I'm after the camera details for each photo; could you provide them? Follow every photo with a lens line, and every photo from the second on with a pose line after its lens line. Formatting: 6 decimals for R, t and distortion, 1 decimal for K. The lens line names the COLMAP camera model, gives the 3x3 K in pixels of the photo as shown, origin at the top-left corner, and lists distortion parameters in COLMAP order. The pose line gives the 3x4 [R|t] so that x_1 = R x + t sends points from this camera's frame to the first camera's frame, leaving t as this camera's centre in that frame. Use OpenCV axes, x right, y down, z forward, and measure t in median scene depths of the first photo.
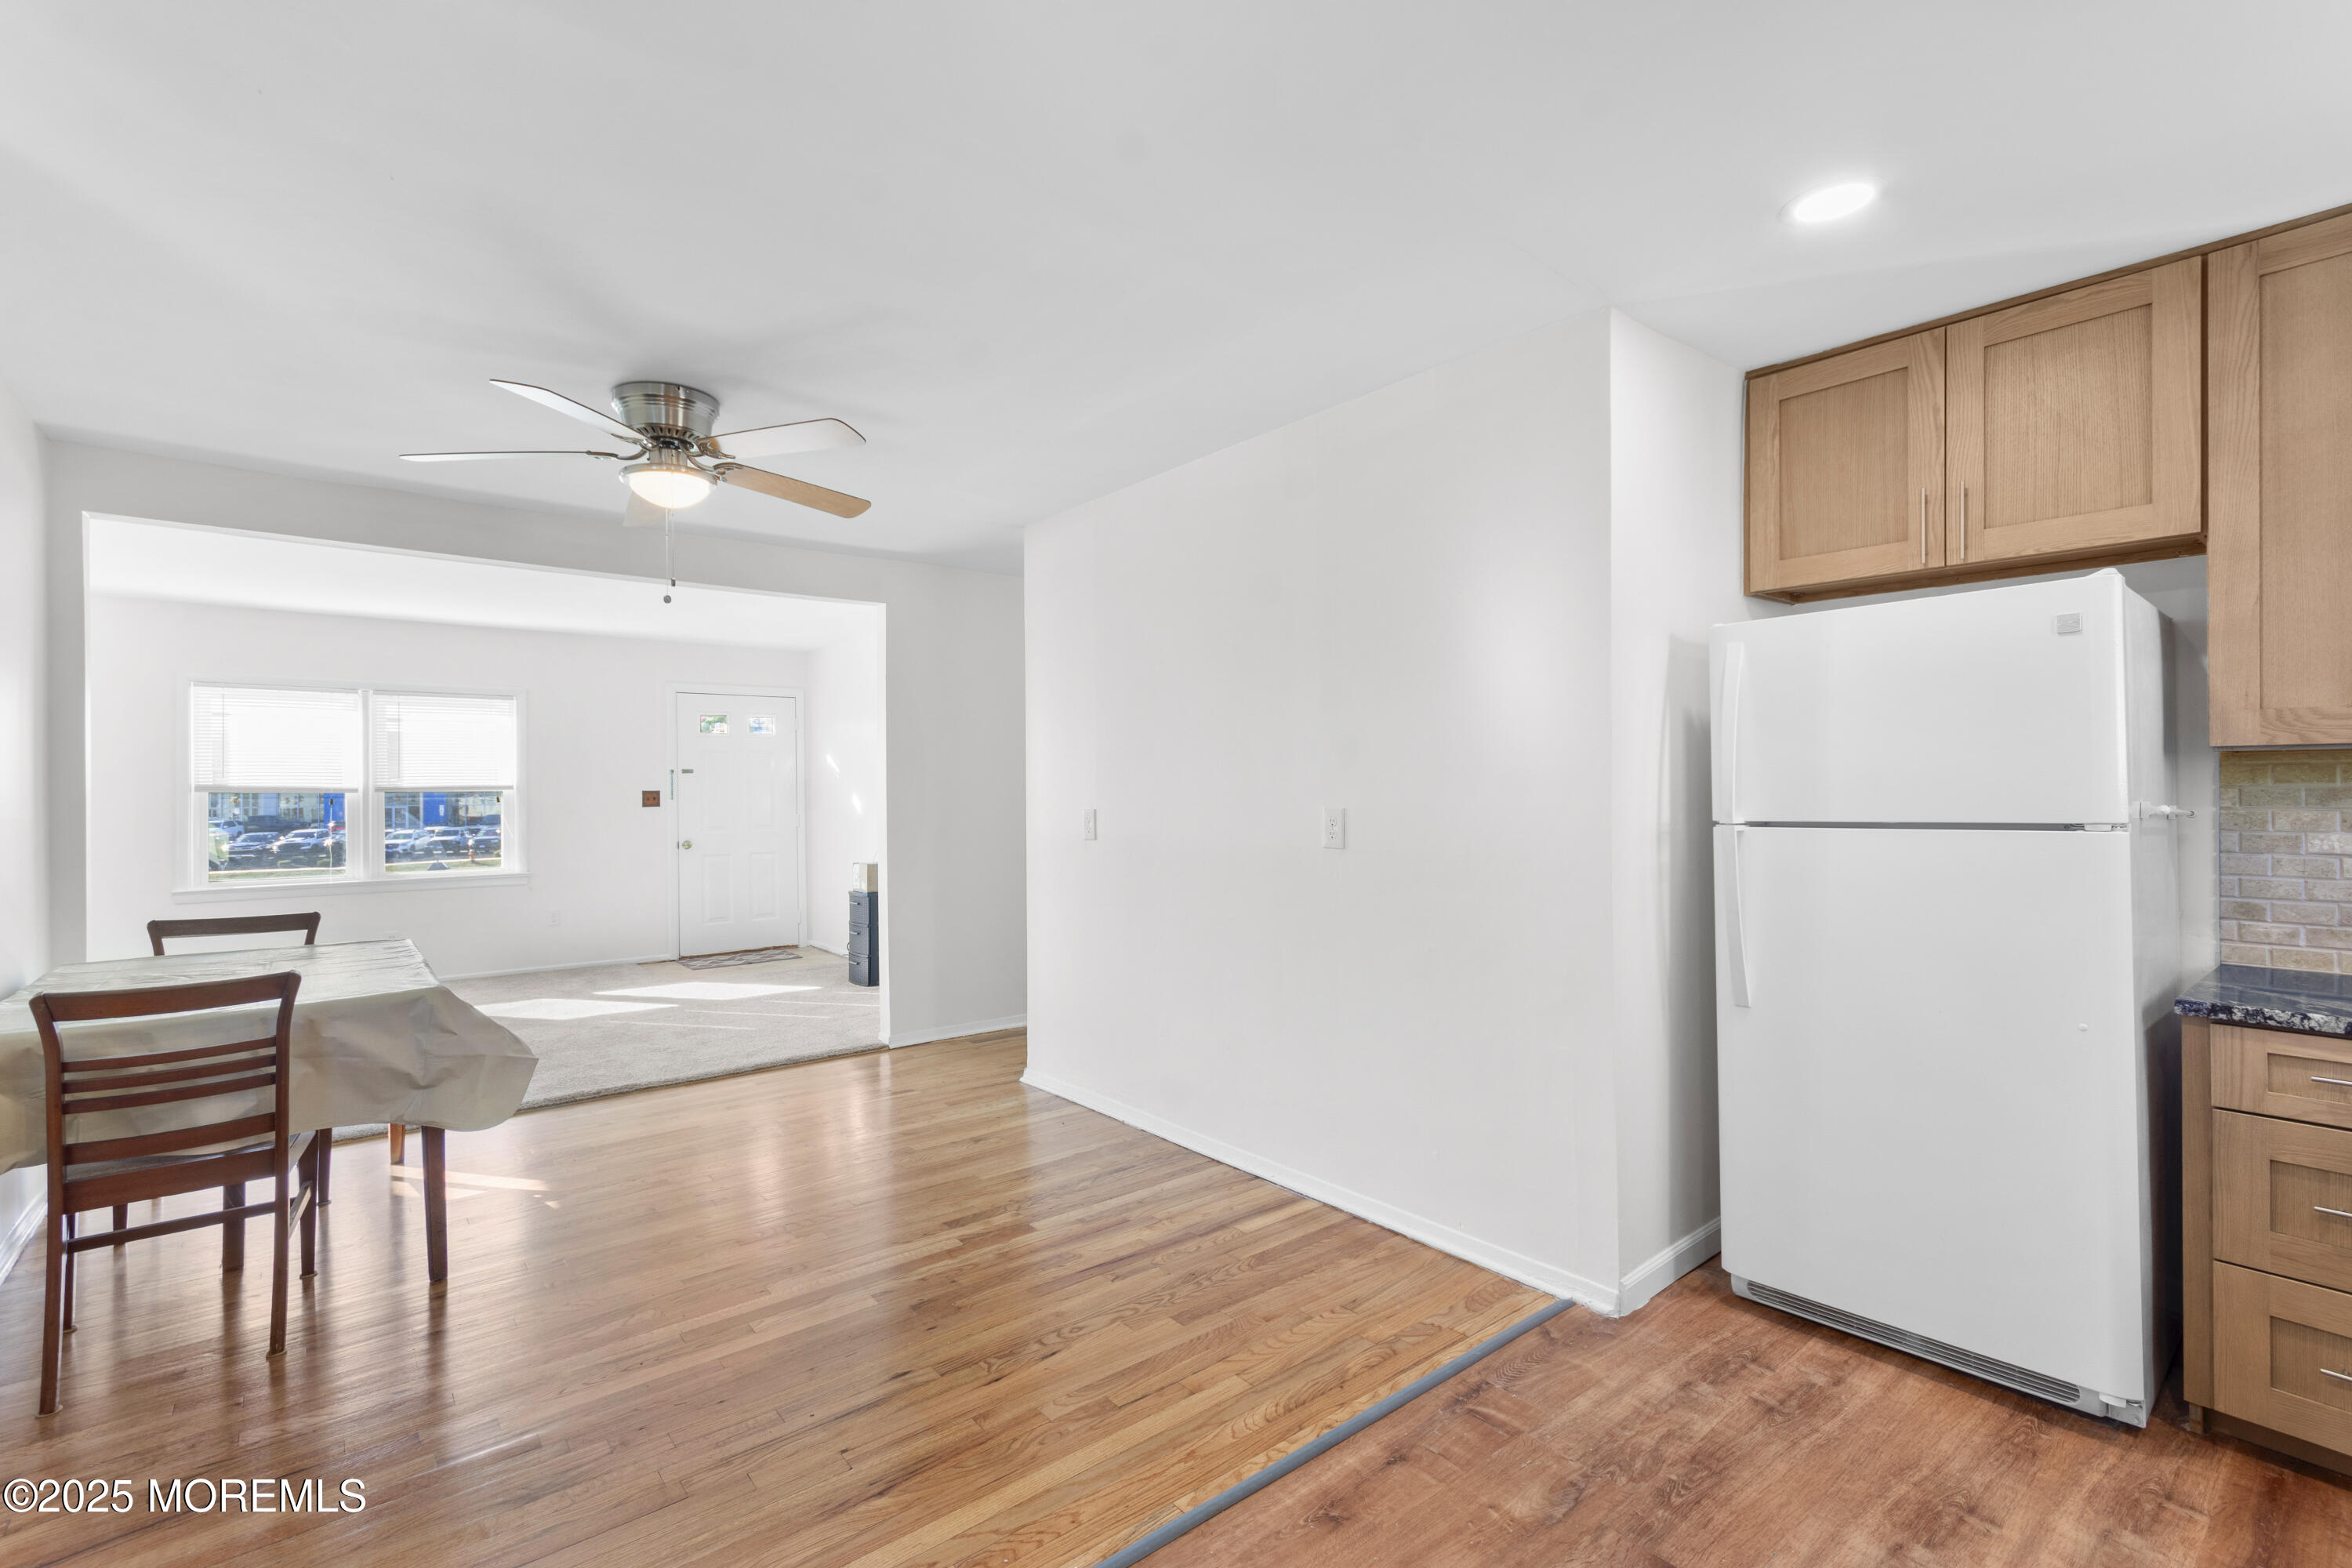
lens RADIAL K [[1051.5, 0, 1160.7], [0, 1051.5, 778.0], [0, 0, 1]] dist [0.006715, -0.001382]
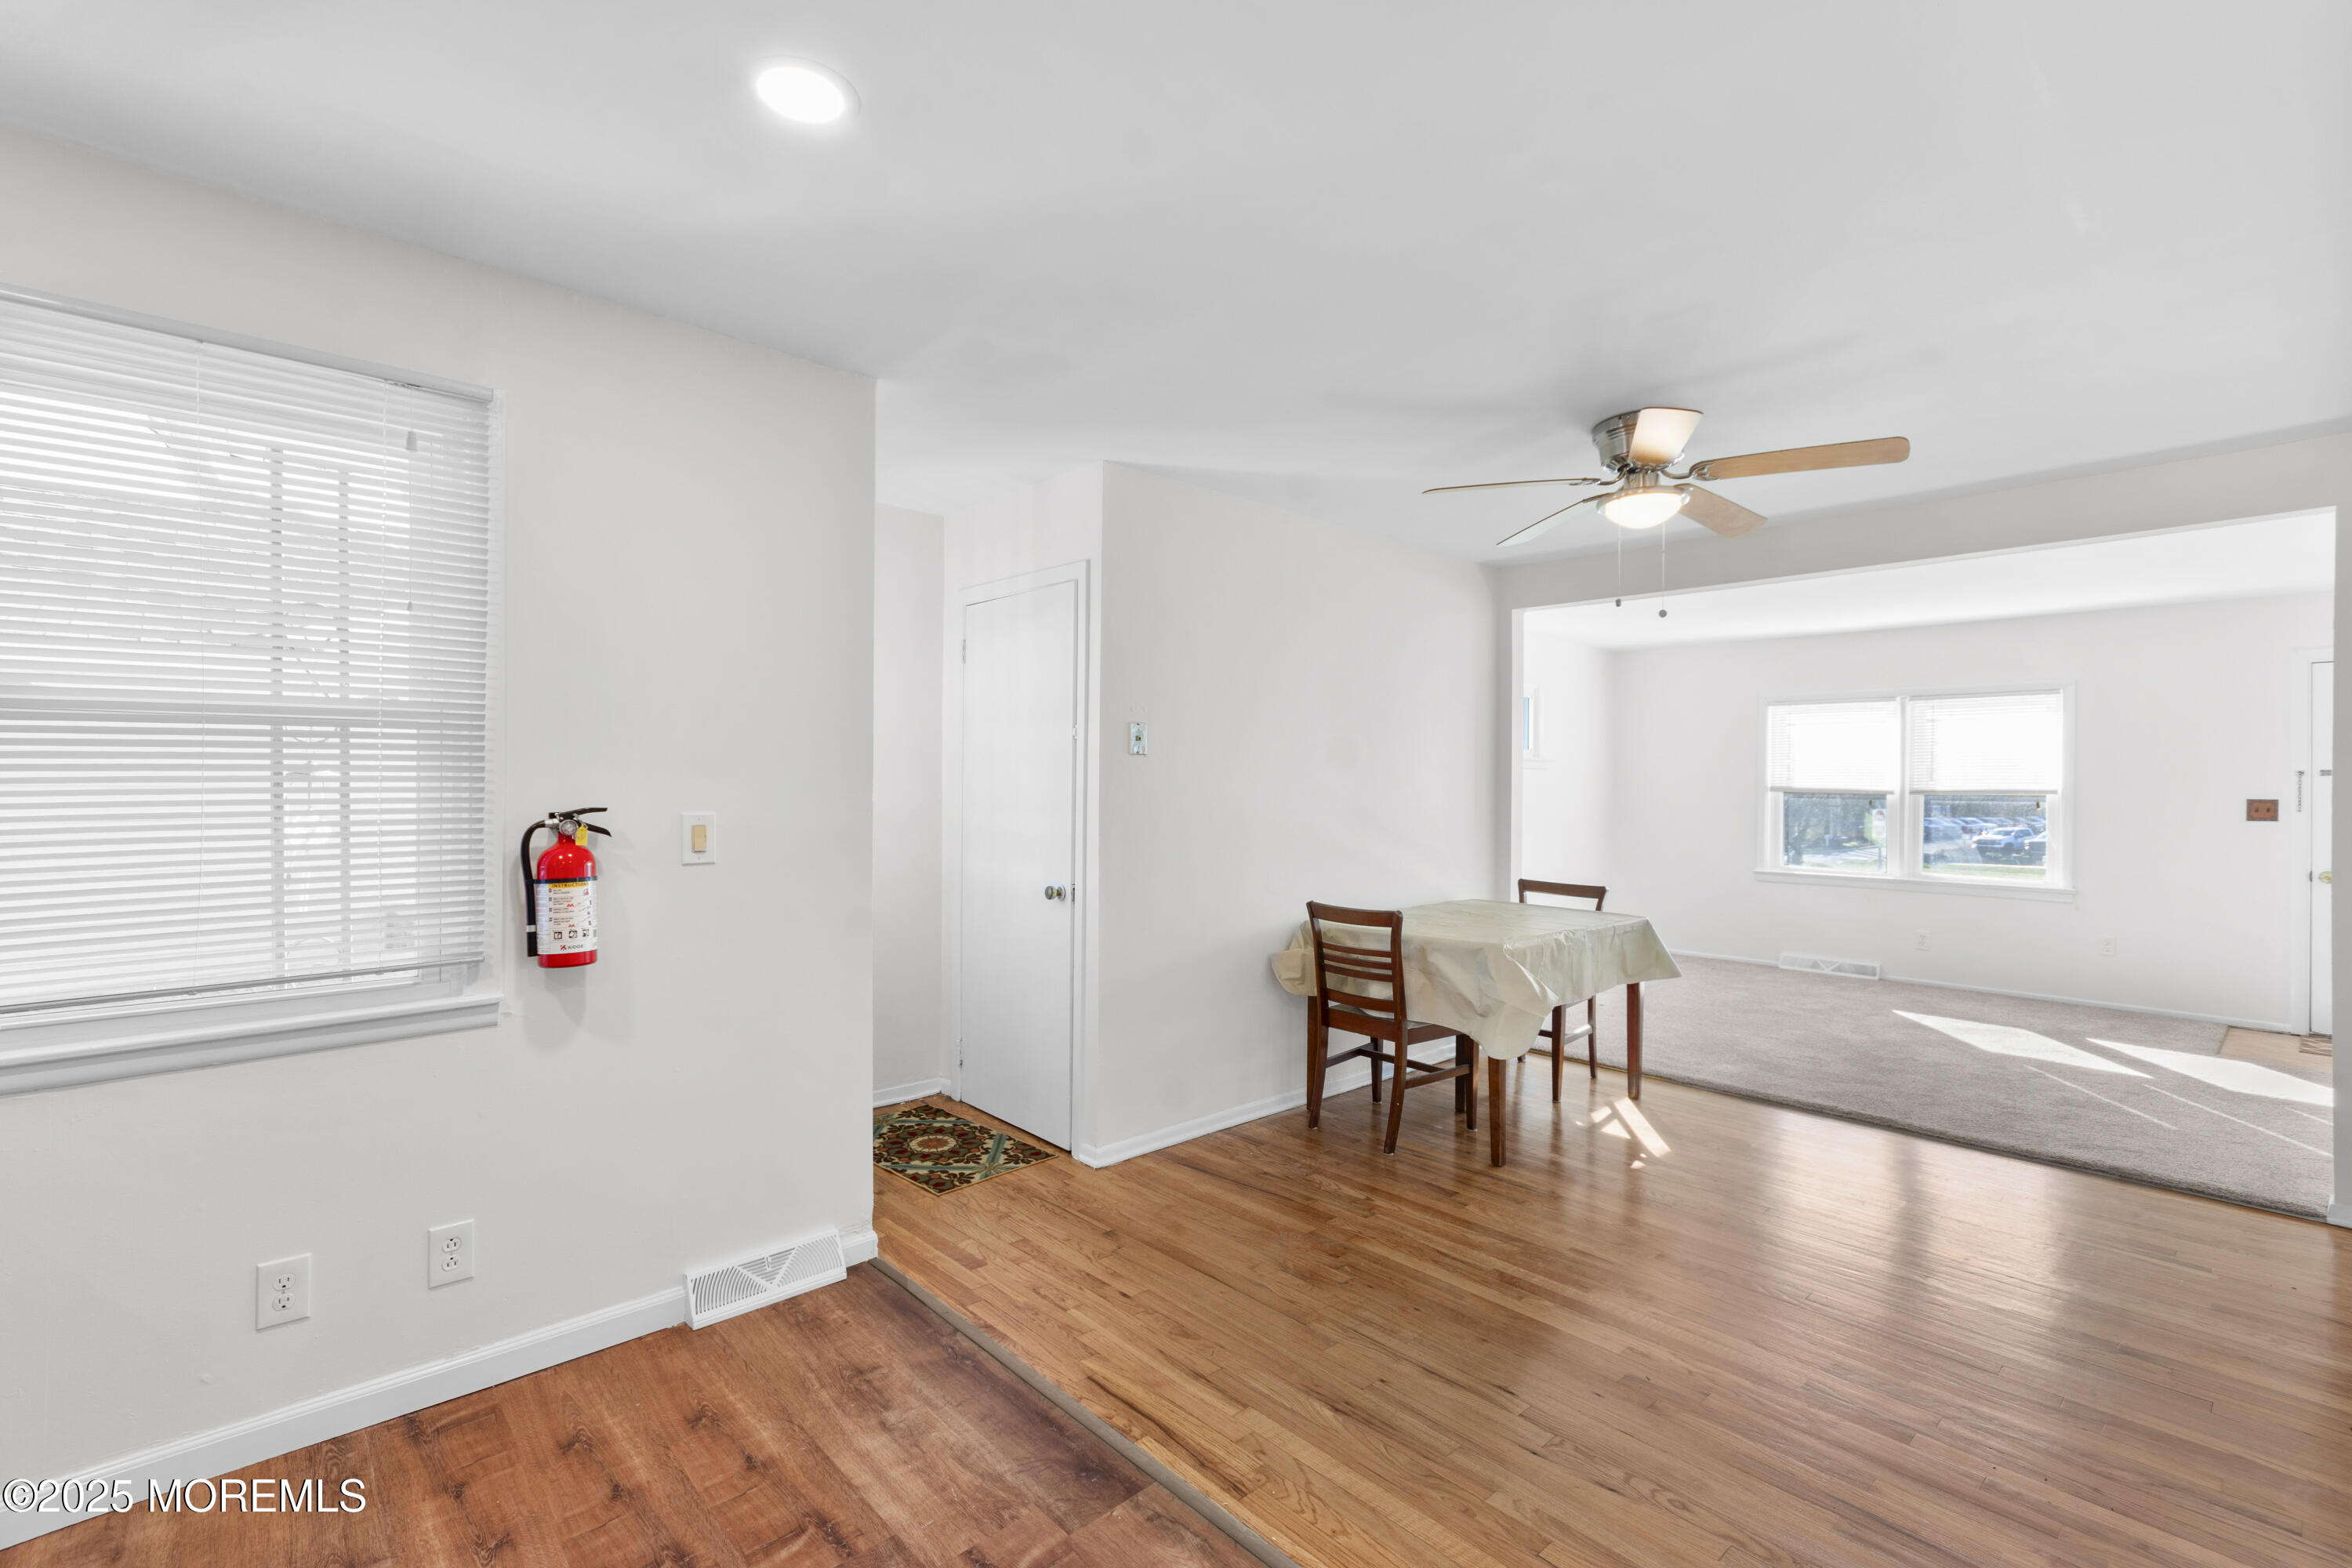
lens RADIAL K [[1051.5, 0, 1176.0], [0, 1051.5, 779.4], [0, 0, 1]] dist [0.006715, -0.001382]
pose [[0.057598, 0.005480, -0.998325, 0.644604], [-0.001022, 0.999985, 0.005430, -0.015299], [0.998339, 0.000708, 0.057603, 0.556674]]
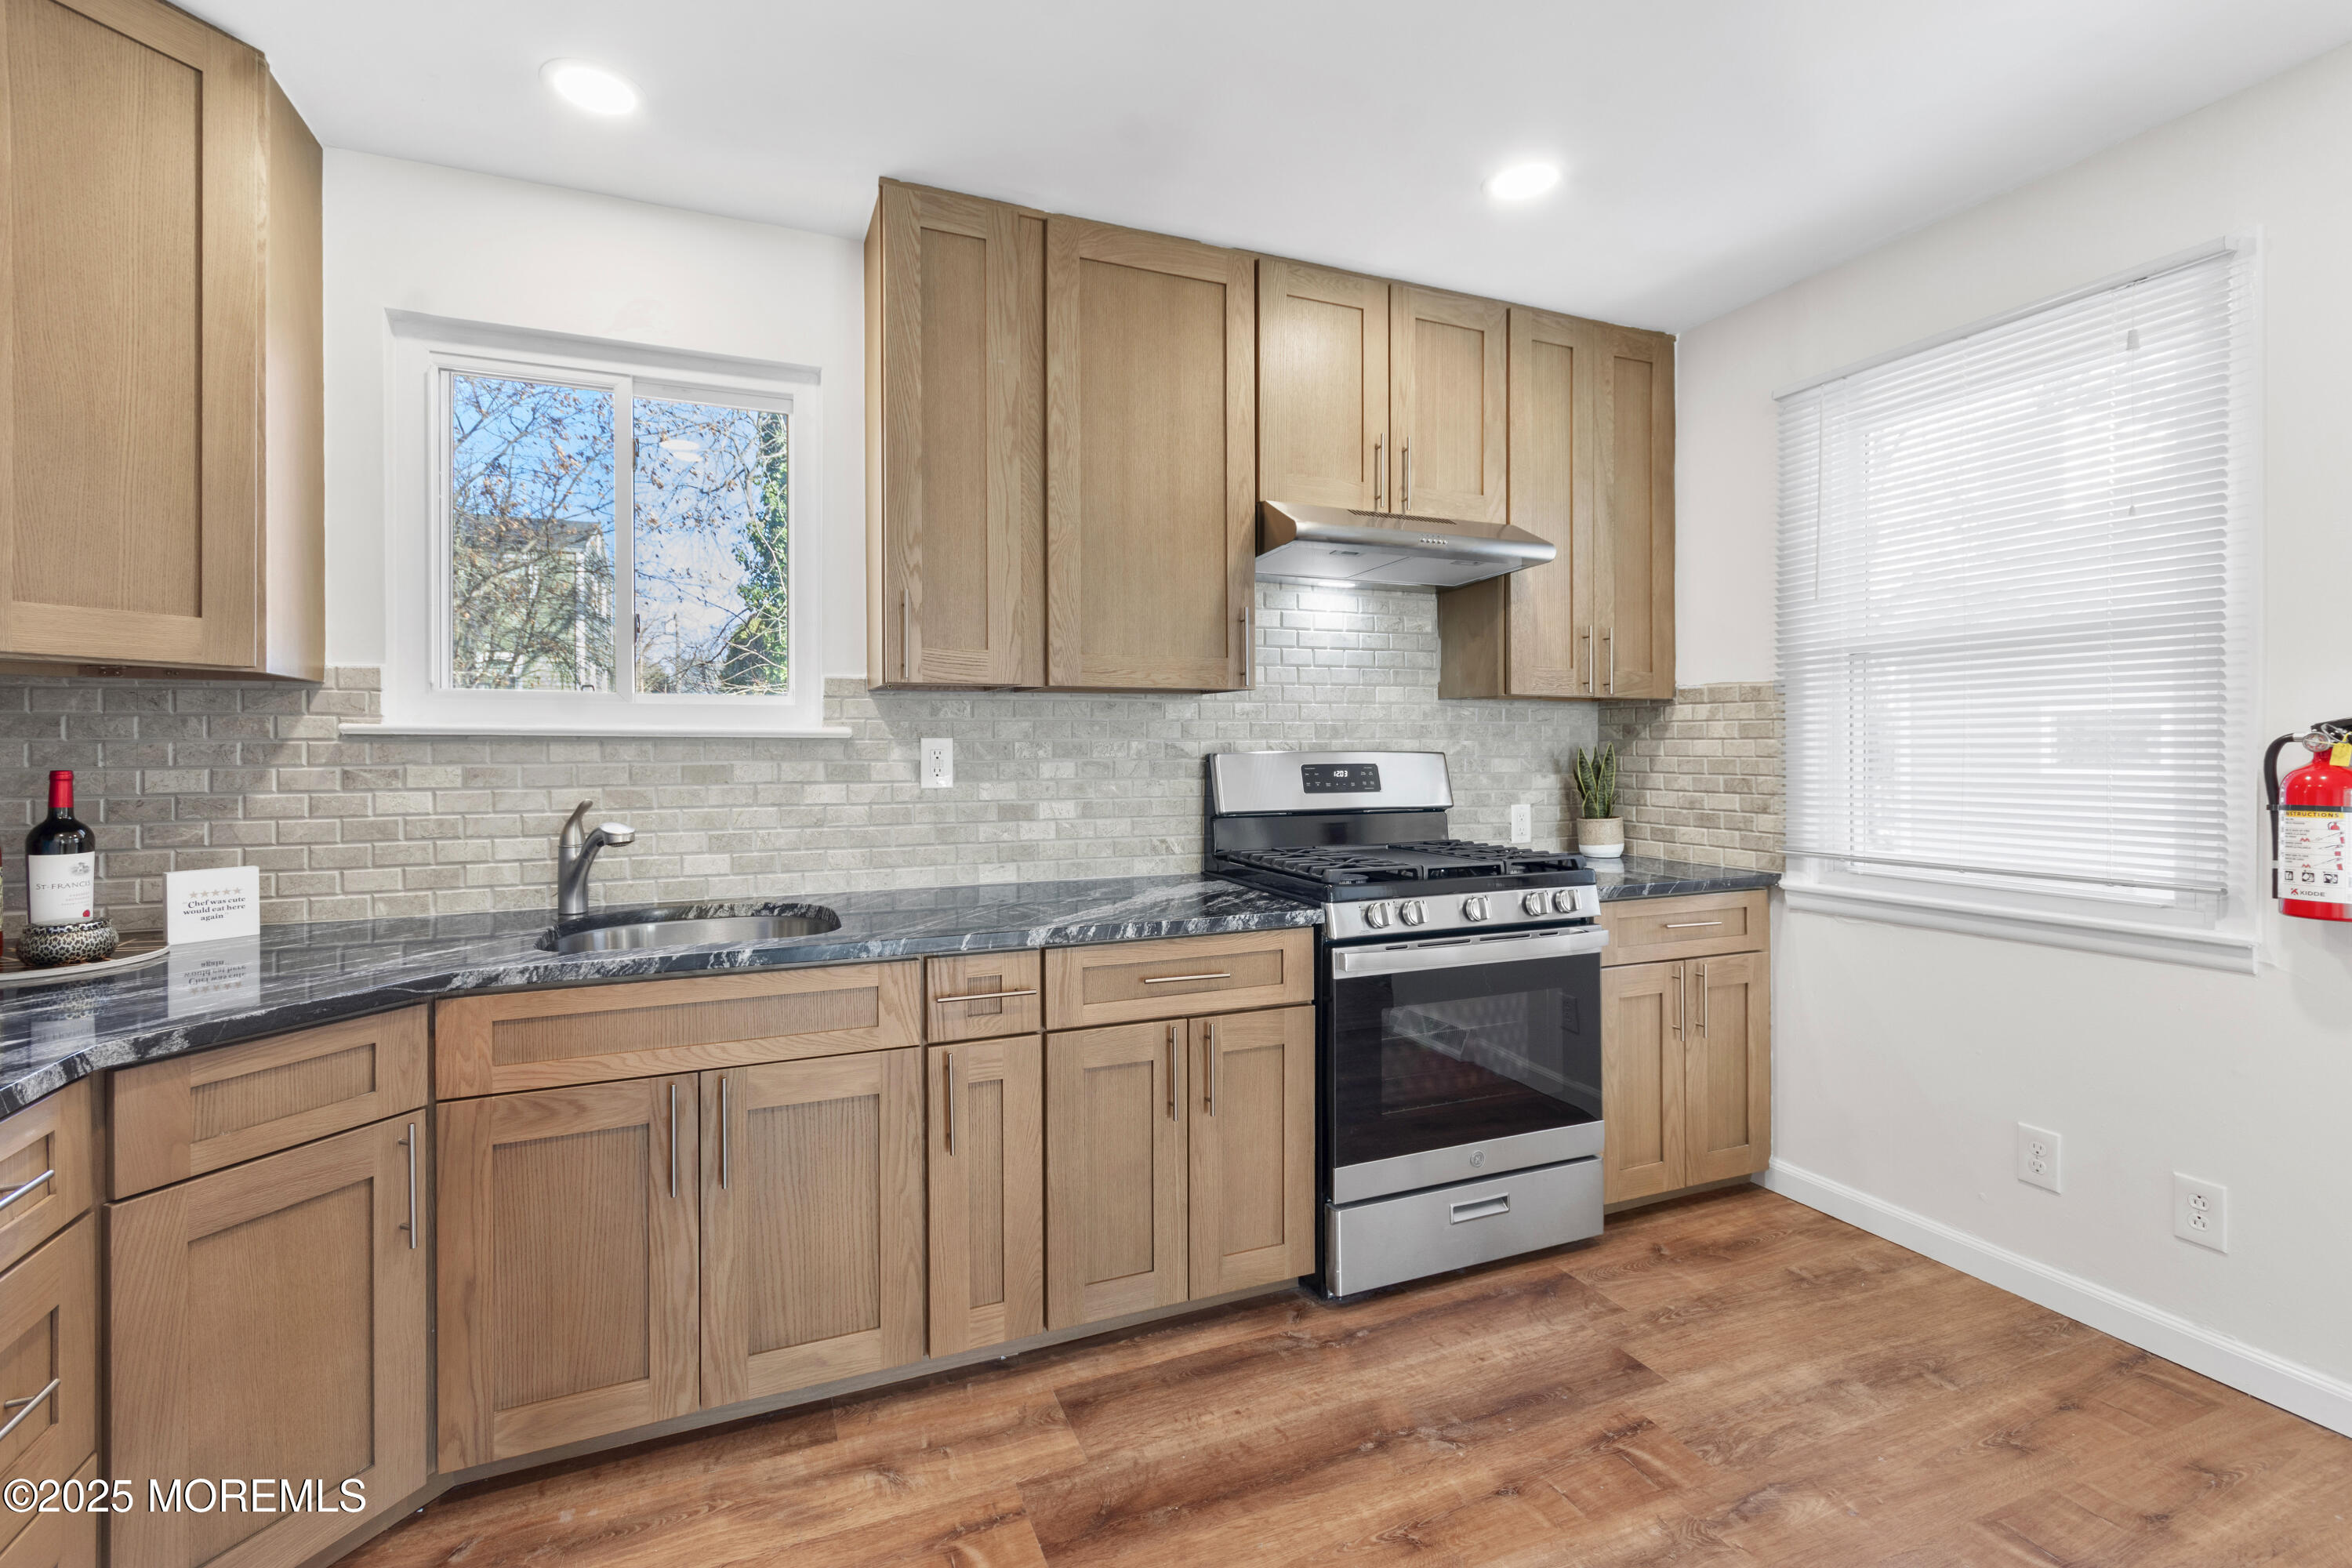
lens RADIAL K [[1051.5, 0, 1162.2], [0, 1051.5, 746.9], [0, 0, 1]] dist [0.006715, -0.001382]
pose [[-0.959958, 0.005521, 0.280089, 0.268773], [0.005197, 0.999985, -0.001897, 0.031065], [-0.280096, -0.000365, -0.959972, 0.976411]]
